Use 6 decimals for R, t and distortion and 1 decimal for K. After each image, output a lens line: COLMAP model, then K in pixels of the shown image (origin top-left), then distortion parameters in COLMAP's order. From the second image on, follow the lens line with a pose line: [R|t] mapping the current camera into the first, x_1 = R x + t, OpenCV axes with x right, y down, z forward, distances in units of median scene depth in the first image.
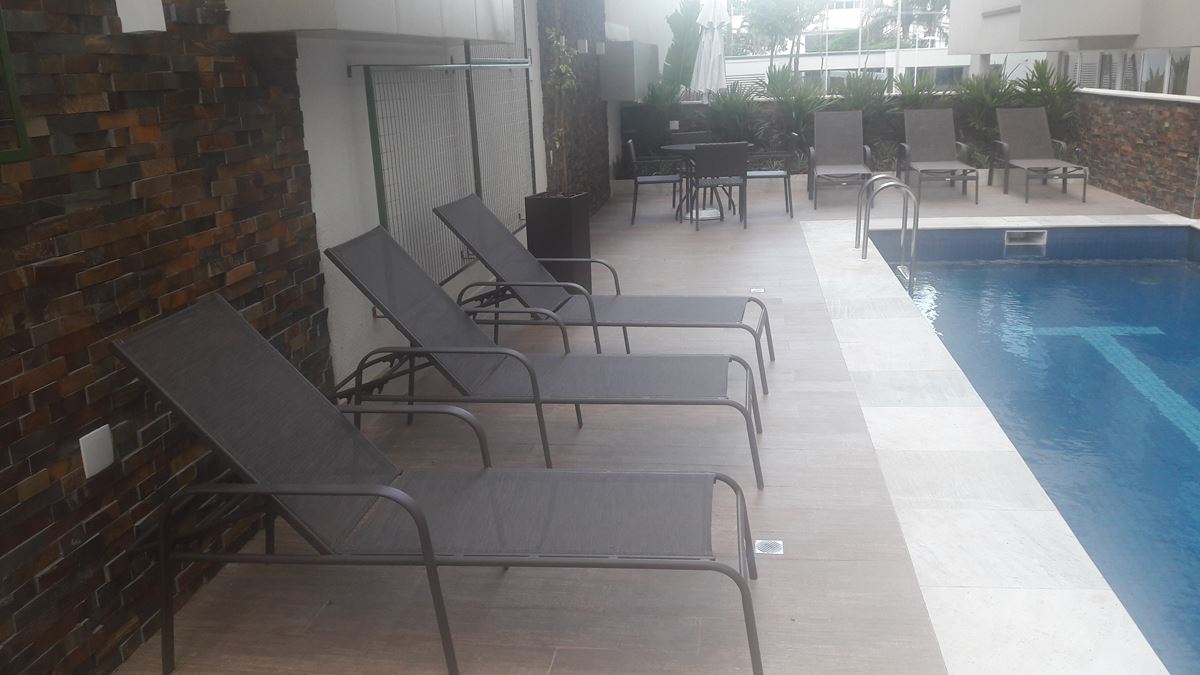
lens RADIAL K [[1015.2, 0, 600.0], [0, 1015.2, 337.5], [0, 0, 1]] dist [0.013690, -0.060189]
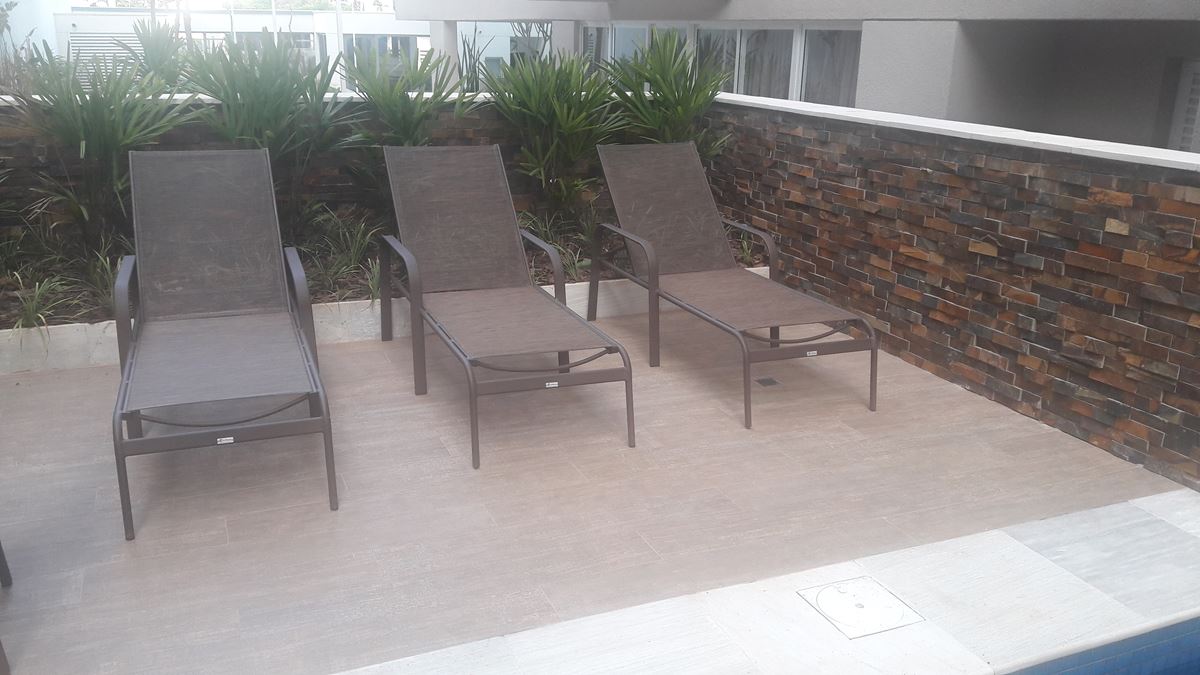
lens RADIAL K [[973.4, 0, 637.0], [0, 973.4, 397.0], [0, 0, 1]] dist [0.086394, -0.125471]
pose [[0.844908, -0.136765, 0.517132, 0.554271], [0.088310, 0.989160, 0.117318, -0.521396], [-0.527571, -0.053455, 0.847827, 1.988605]]
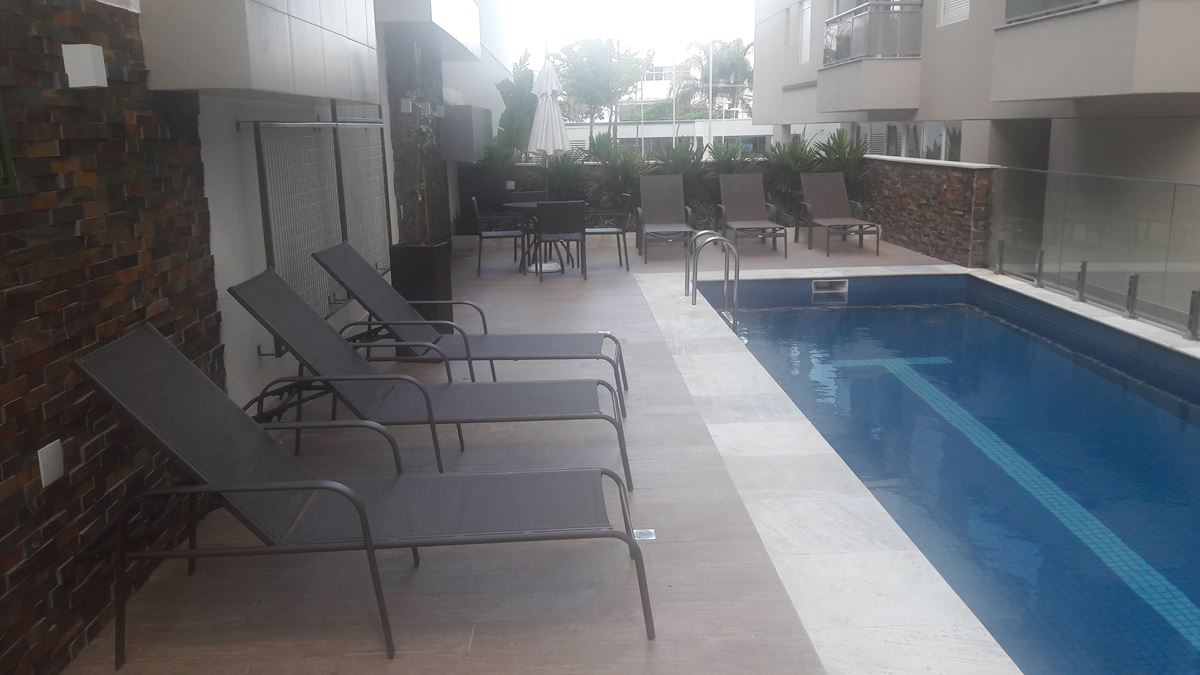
lens RADIAL K [[1003.9, 0, 600.0], [0, 1003.9, 337.5], [0, 0, 1]] dist [0.112052, -0.269228]
pose [[0.984587, -0.017113, 0.174059, -0.069076], [0.027467, 0.997982, -0.057252, 0.038189], [-0.172728, 0.061150, 0.983070, -0.126930]]
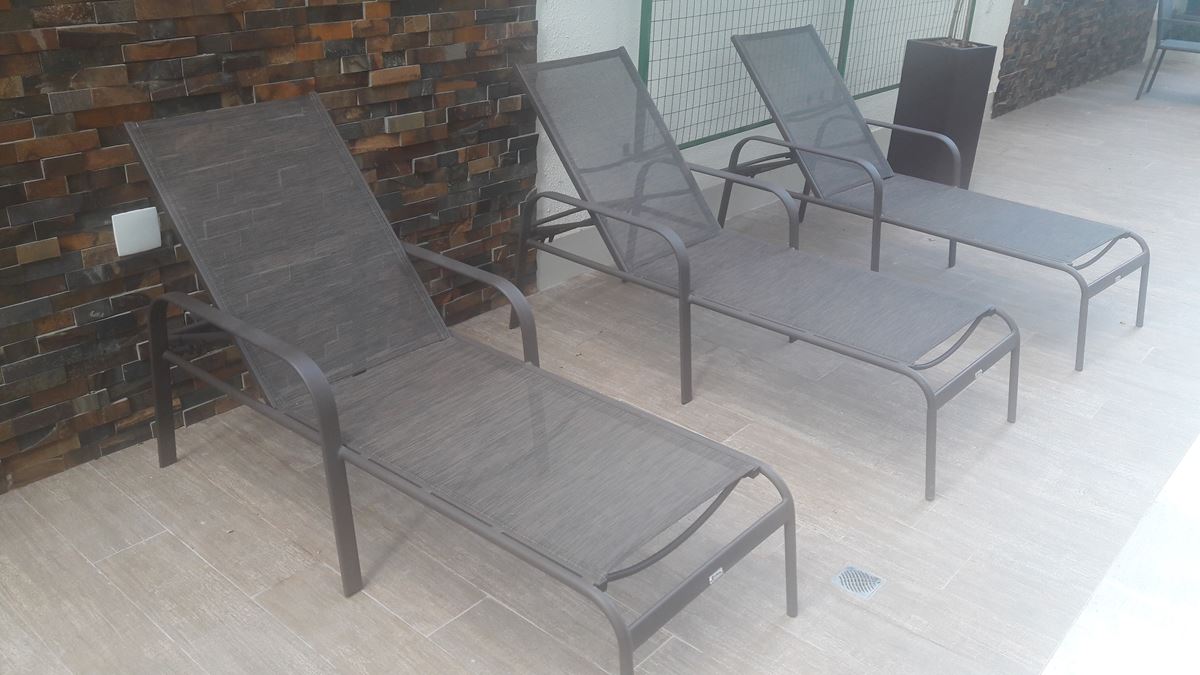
lens RADIAL K [[1003.0, 0, 597.3], [0, 1003.0, 349.5], [0, 0, 1]] dist [0.043003, -0.088304]
pose [[0.840866, 0.296875, -0.452558, 0.248142], [-0.206981, 0.948970, 0.237940, -0.072715], [0.500102, -0.106404, 0.859404, 0.253703]]
